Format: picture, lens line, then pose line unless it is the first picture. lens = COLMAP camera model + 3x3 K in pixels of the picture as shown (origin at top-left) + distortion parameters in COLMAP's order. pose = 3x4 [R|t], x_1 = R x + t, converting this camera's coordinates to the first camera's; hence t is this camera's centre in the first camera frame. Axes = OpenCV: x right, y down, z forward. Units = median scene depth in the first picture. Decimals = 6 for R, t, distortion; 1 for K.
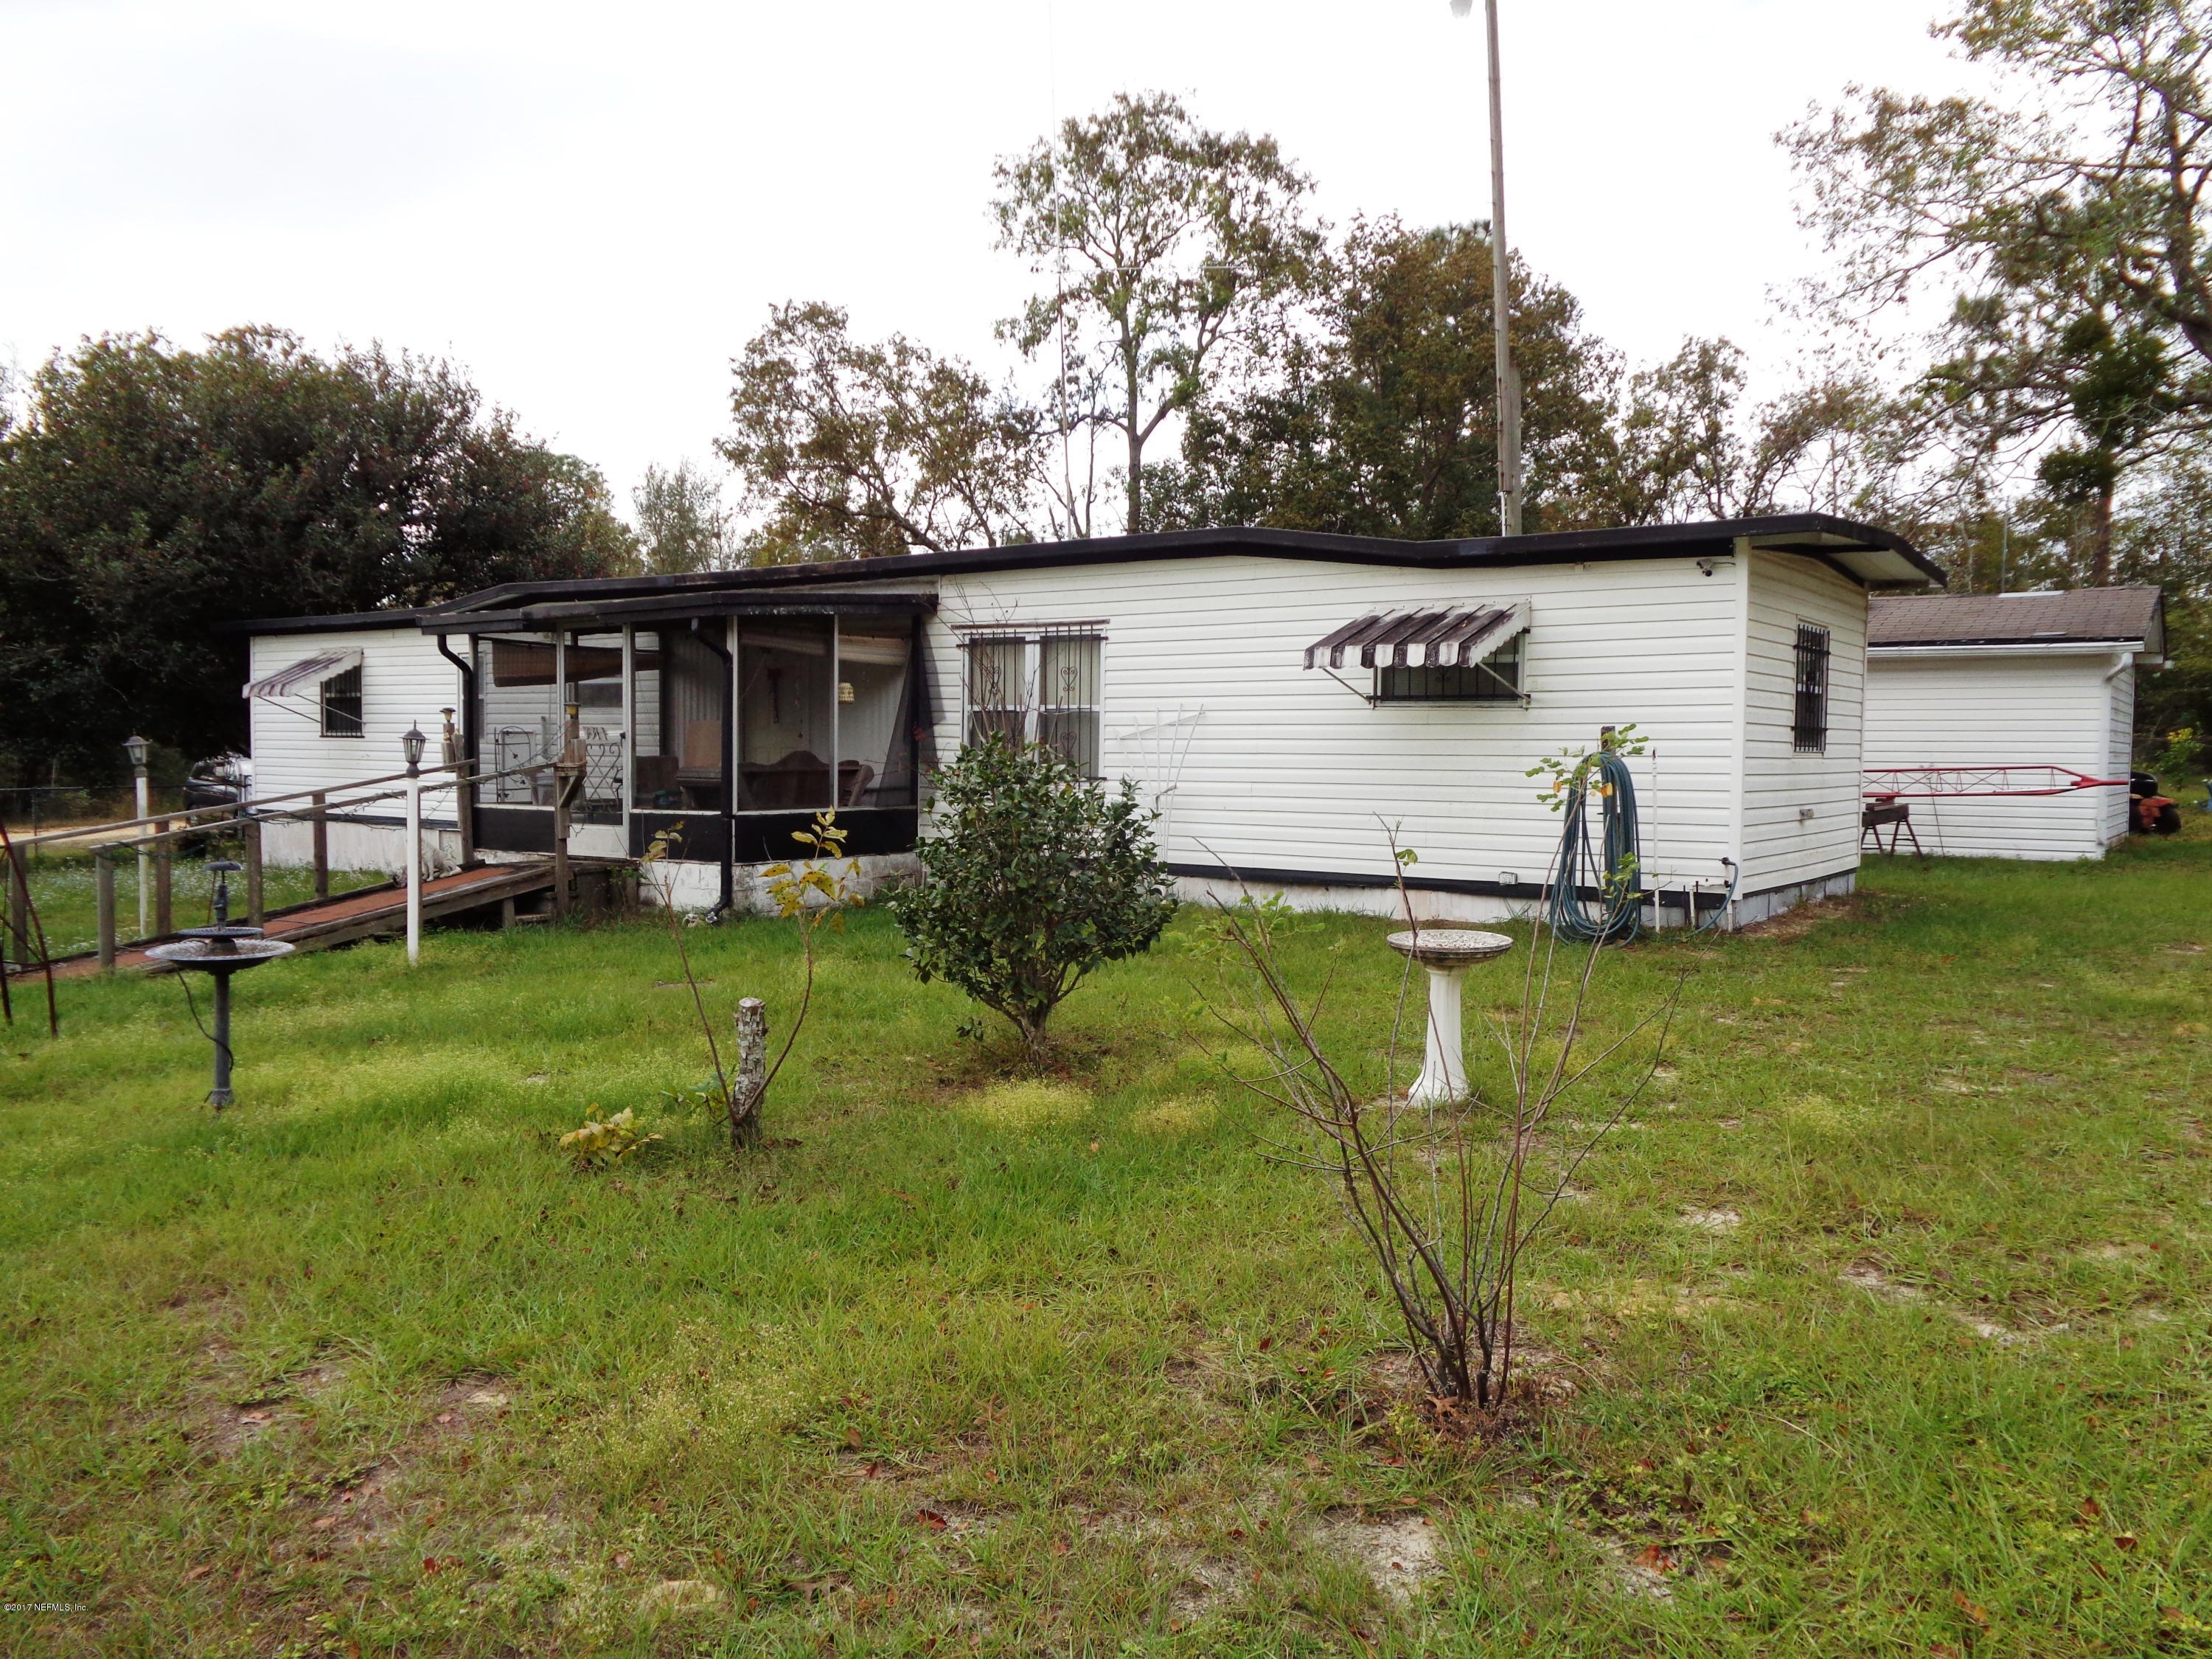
lens RADIAL K [[1655.7, 0, 1106.0], [0, 1655.7, 829.5], [0, 0, 1]] dist [0.003388, 0.010955]
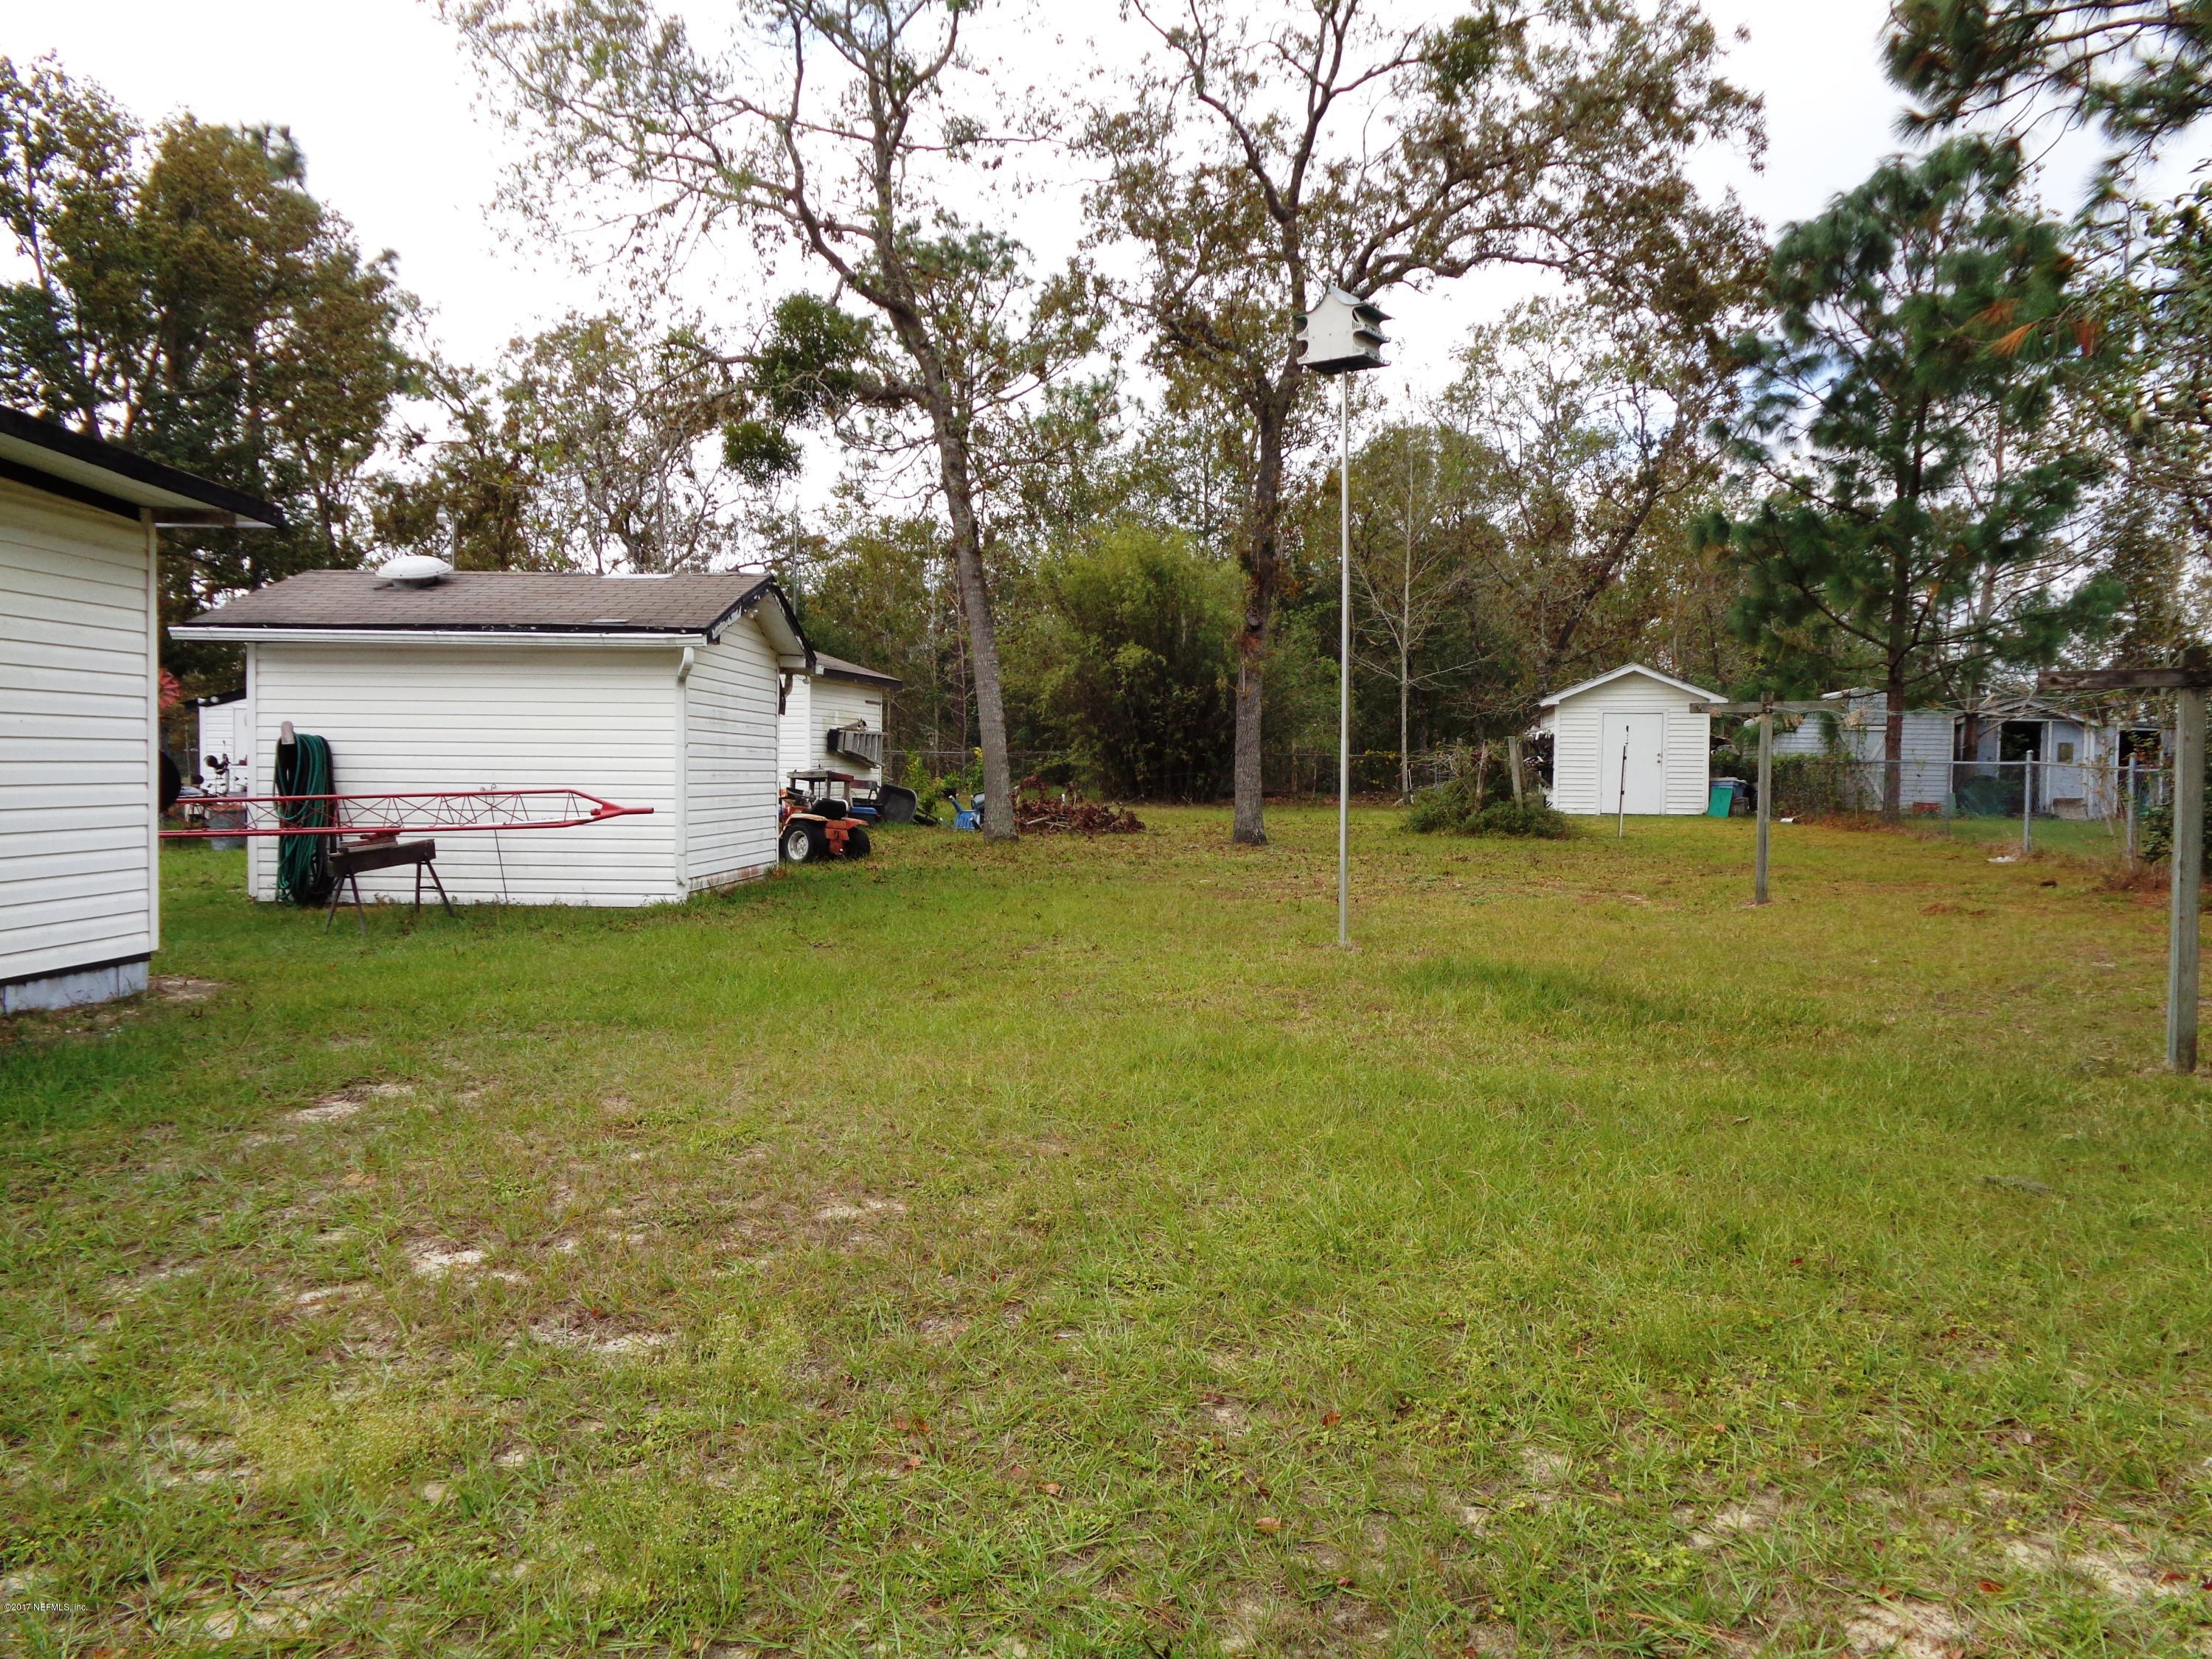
lens RADIAL K [[1655.7, 0, 1106.0], [0, 1655.7, 829.5], [0, 0, 1]] dist [0.003388, 0.010955]
pose [[0.862326, -0.024699, 0.505751, 0.358192], [0.027711, 0.999615, 0.001570, -0.012820], [-0.505595, 0.012661, 0.862678, 0.197328]]
